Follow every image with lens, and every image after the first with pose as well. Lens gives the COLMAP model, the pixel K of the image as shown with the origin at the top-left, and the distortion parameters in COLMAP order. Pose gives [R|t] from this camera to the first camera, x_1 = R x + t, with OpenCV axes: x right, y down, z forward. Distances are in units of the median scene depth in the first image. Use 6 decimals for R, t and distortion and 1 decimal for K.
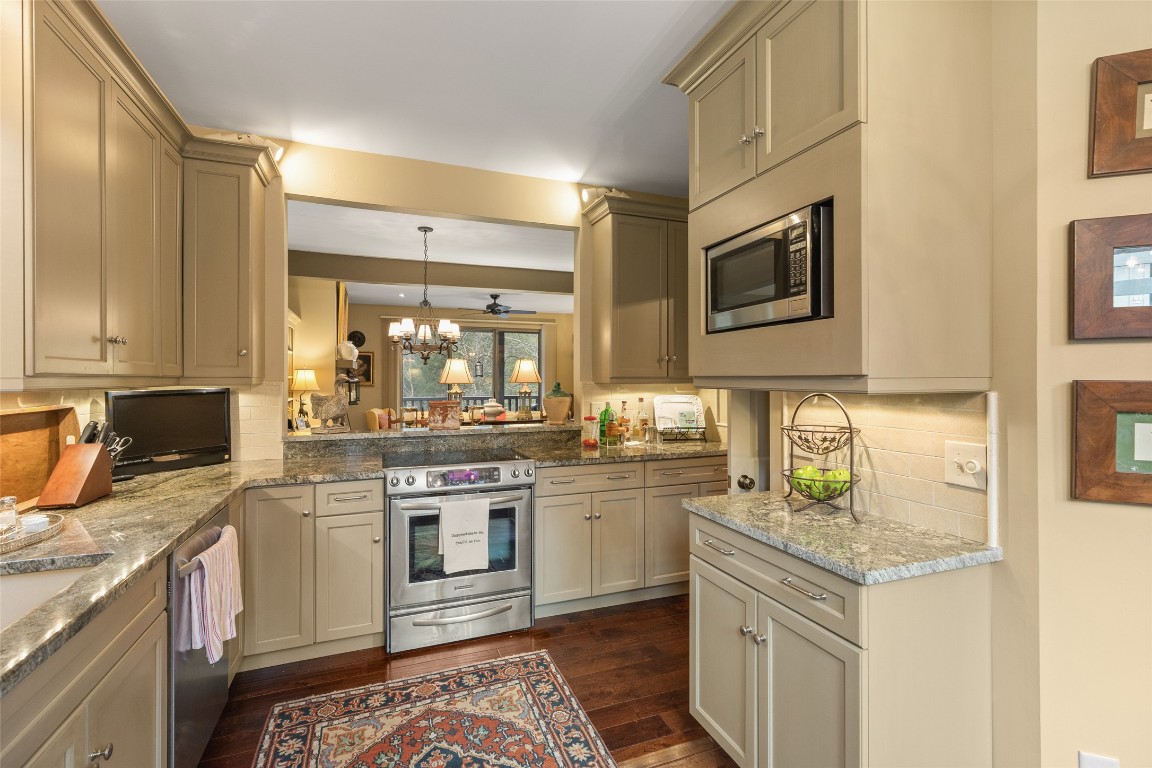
lens RADIAL K [[520.3, 0, 586.6], [0, 520.3, 379.5], [0, 0, 1]] dist [0.003676, -0.000544]
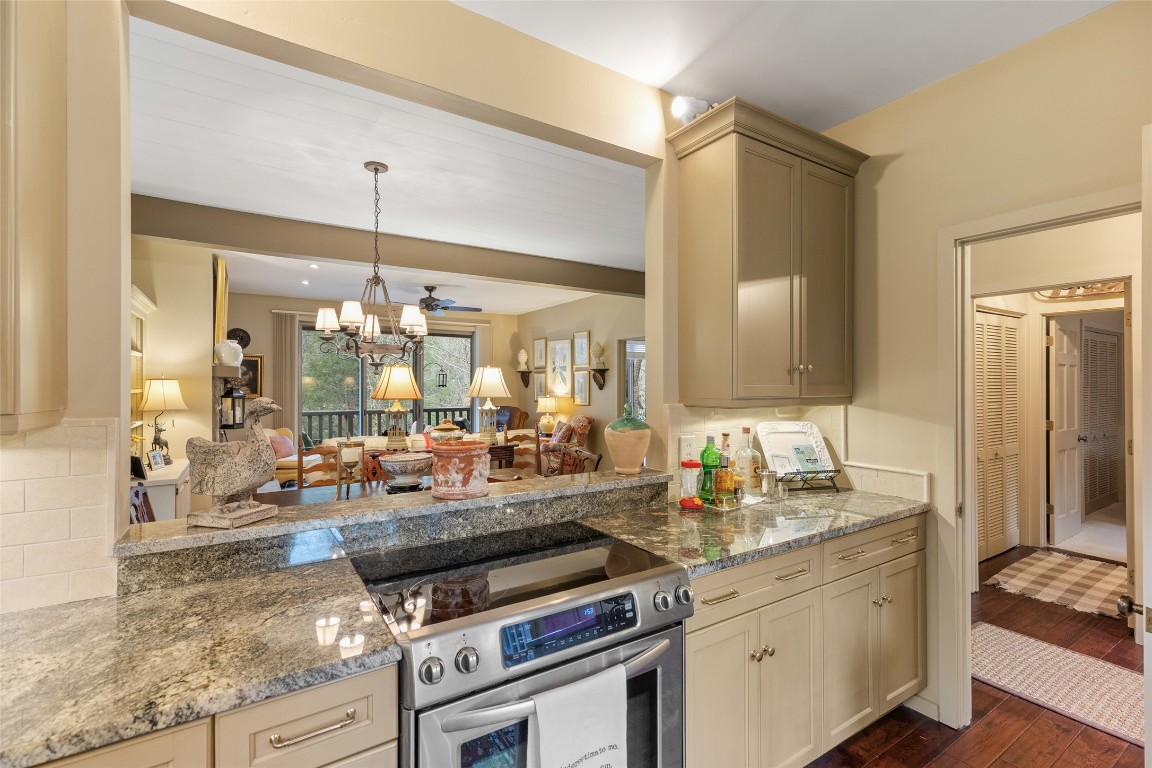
lens RADIAL K [[520.3, 0, 587.0], [0, 520.3, 385.1], [0, 0, 1]] dist [0.003676, -0.000544]
pose [[0.981475, 0.000793, 0.191591, -0.291956], [-0.000110, 0.999994, -0.003576, -0.021155], [-0.191593, 0.003489, 0.981468, 0.516162]]
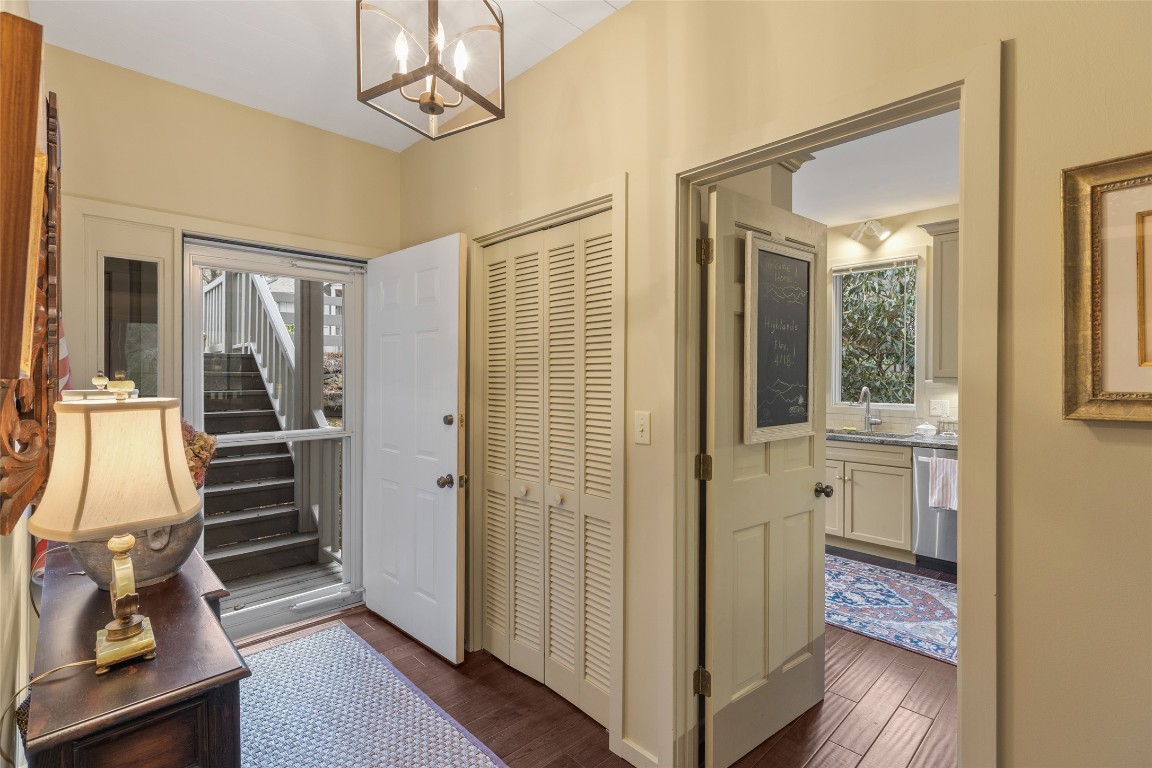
lens RADIAL K [[520.3, 0, 583.9], [0, 520.3, 379.8], [0, 0, 1]] dist [0.003676, -0.000544]
pose [[-0.924967, -0.003853, -0.380027, 0.860583], [-0.006912, 0.999954, 0.006685, 0.001934], [0.379984, 0.008810, -0.924951, 1.439638]]
